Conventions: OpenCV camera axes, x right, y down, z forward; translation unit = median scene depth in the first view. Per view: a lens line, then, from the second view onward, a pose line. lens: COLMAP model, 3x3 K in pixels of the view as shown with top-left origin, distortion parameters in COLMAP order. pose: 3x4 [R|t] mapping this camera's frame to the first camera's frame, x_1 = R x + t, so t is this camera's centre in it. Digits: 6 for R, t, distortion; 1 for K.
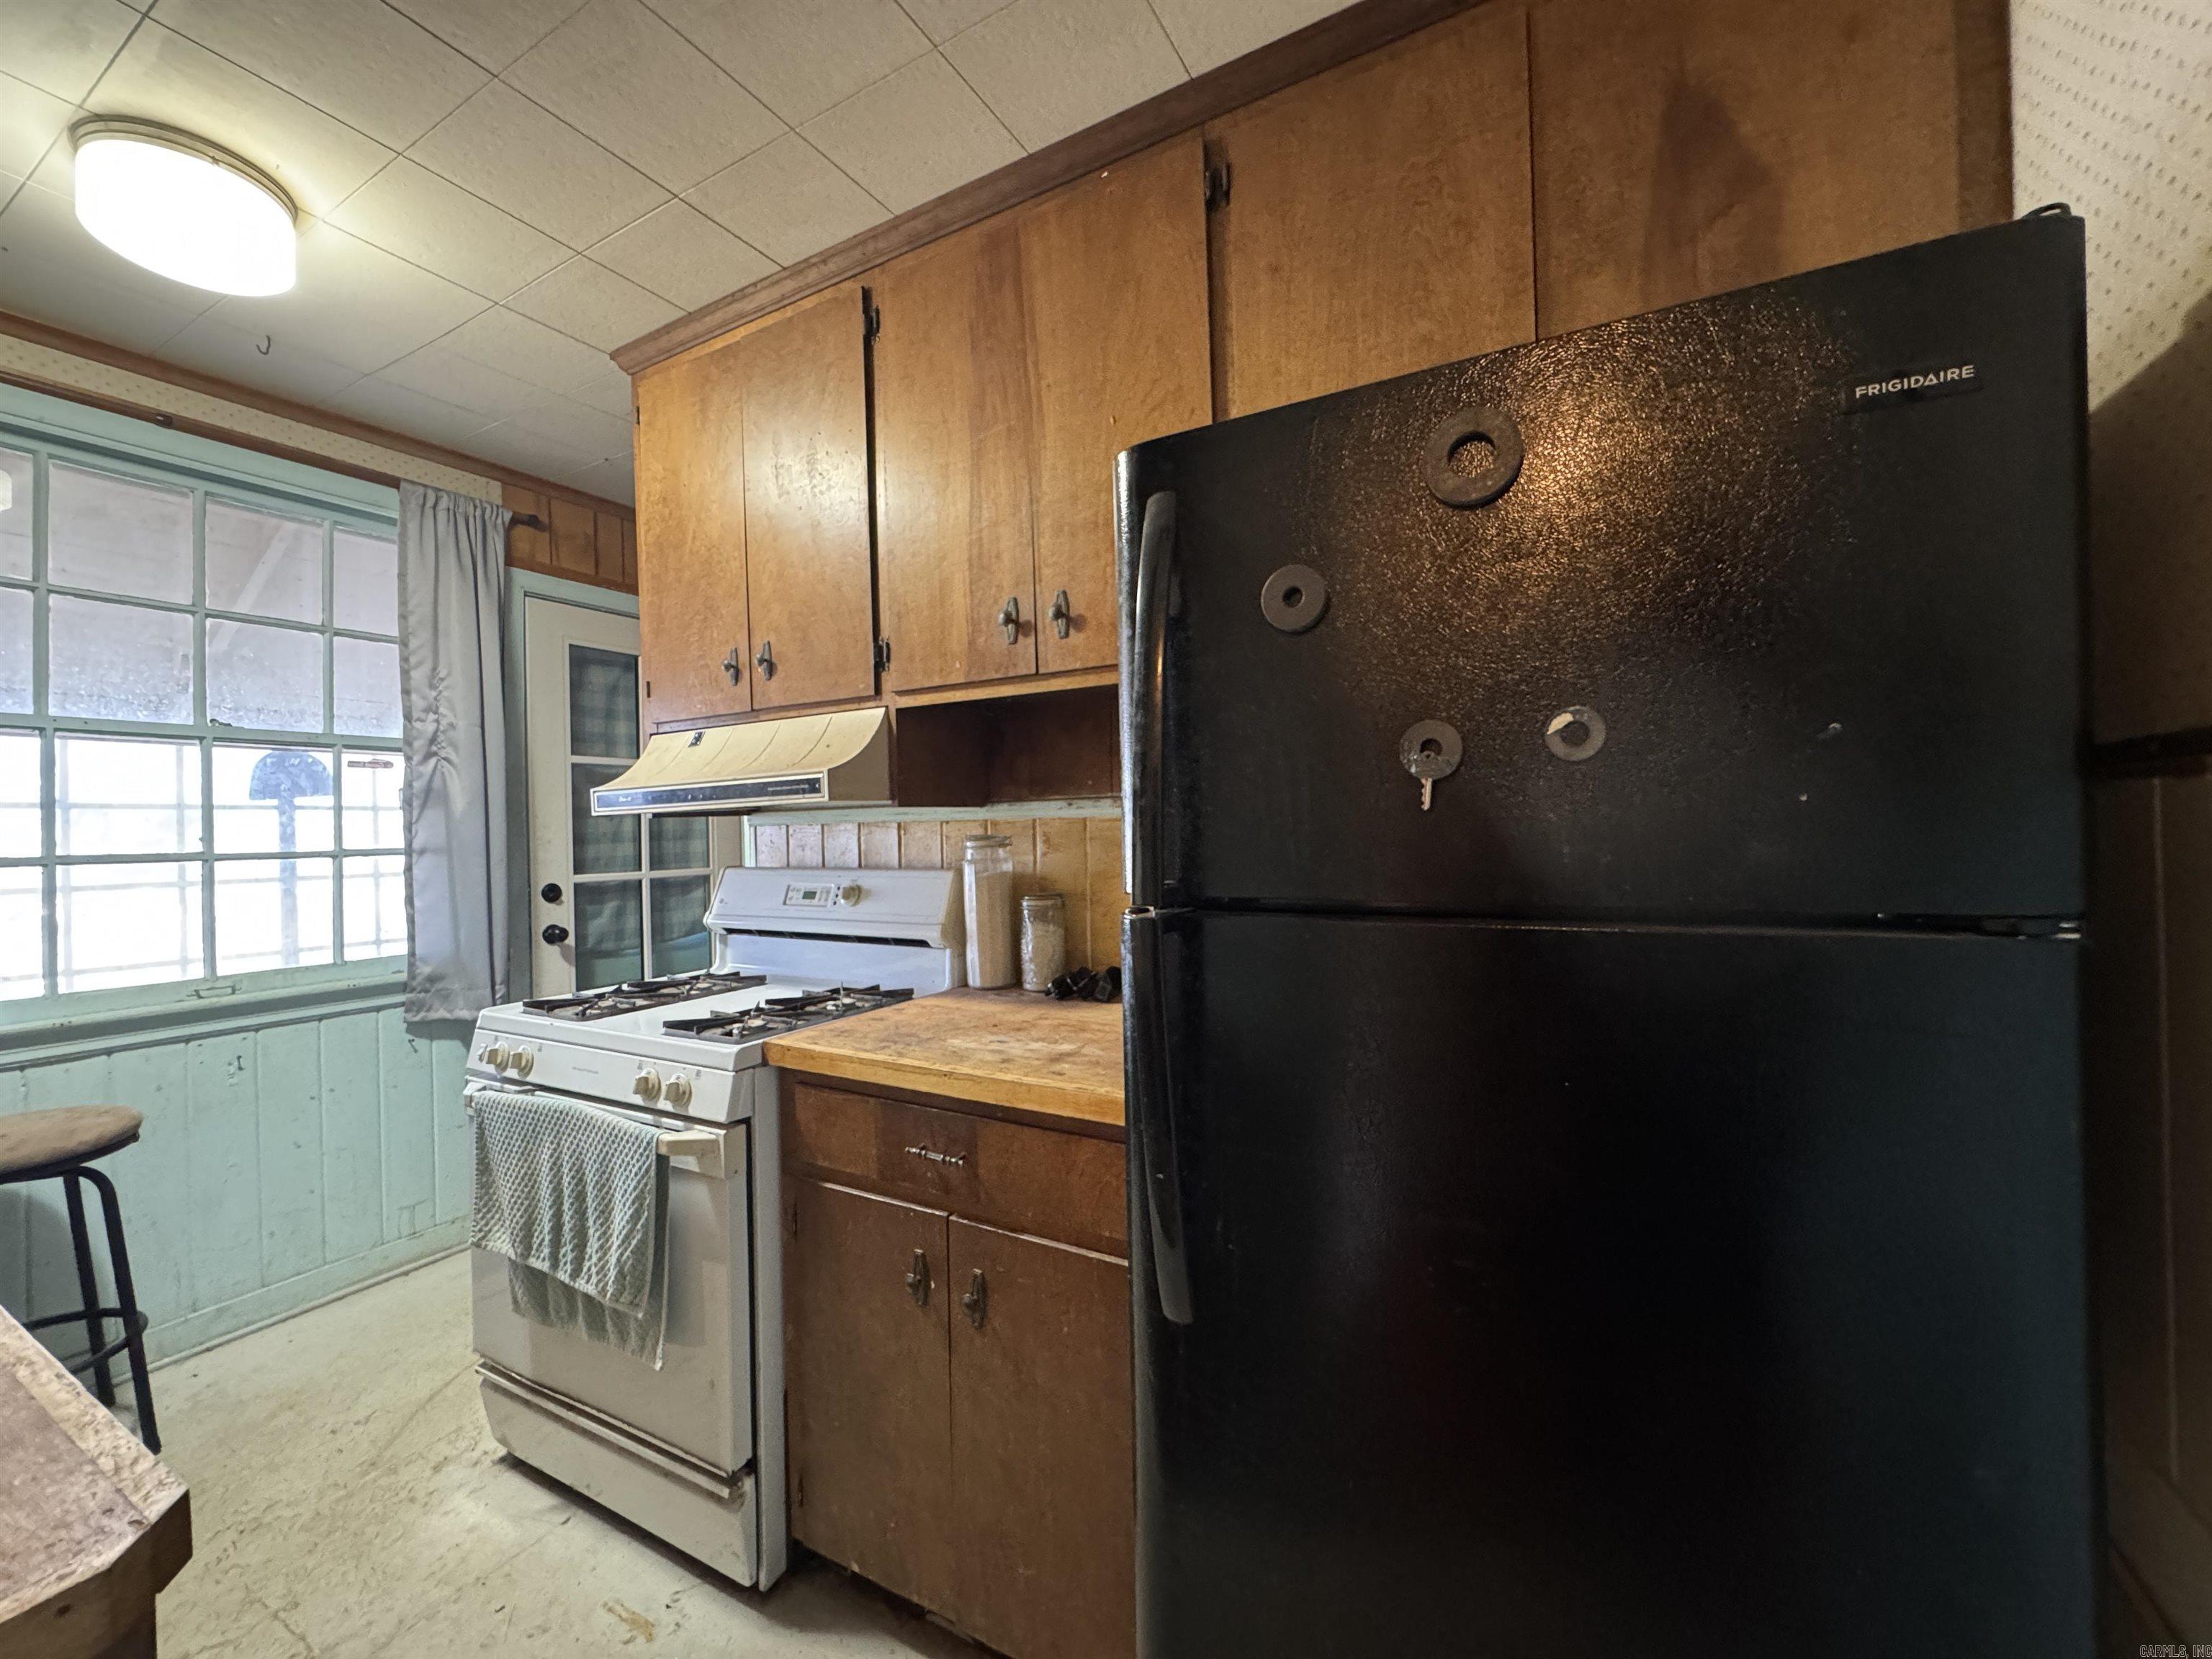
lens RADIAL K [[880.8, 0, 1104.1], [0, 880.8, 827.2], [0, 0, 1]] dist [-0.003815, 0.000561]
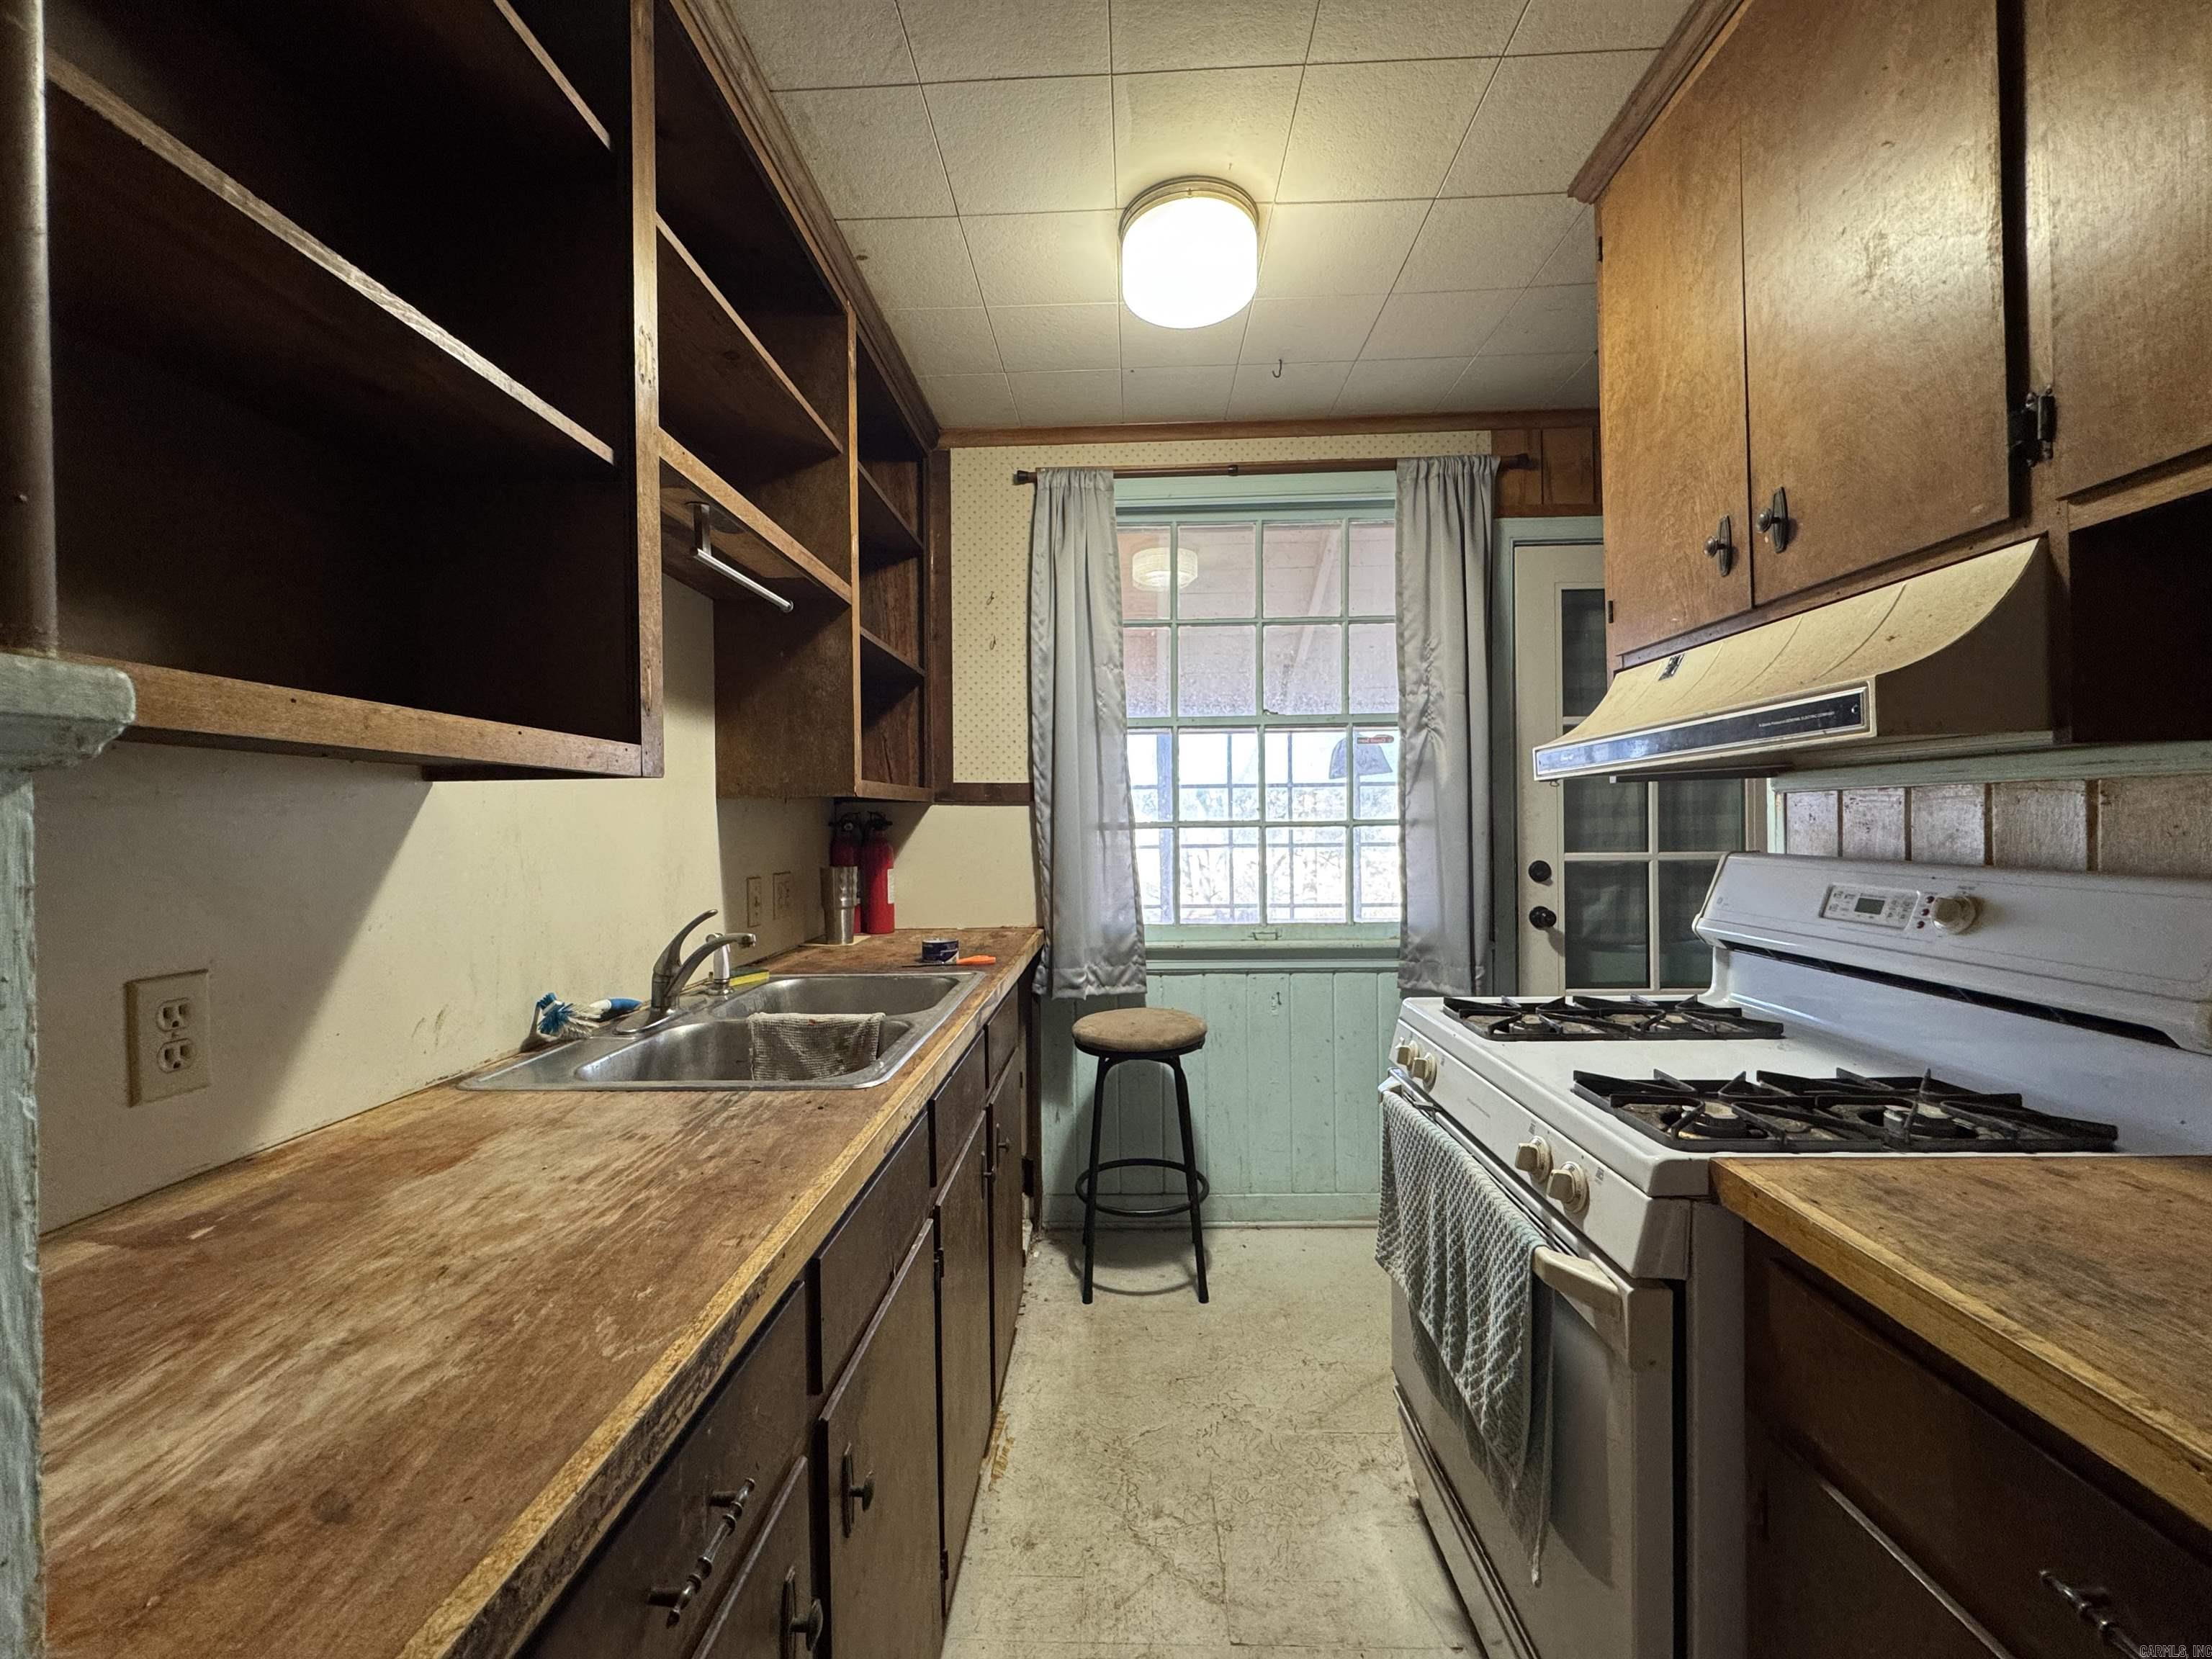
lens RADIAL K [[880.8, 0, 1104.1], [0, 880.8, 827.2], [0, 0, 1]] dist [-0.003815, 0.000561]
pose [[0.456354, 0.020883, -0.889553, -0.040844], [0.003431, 0.999676, 0.025228, 0.006919], [0.889792, -0.014565, 0.456135, 0.255509]]
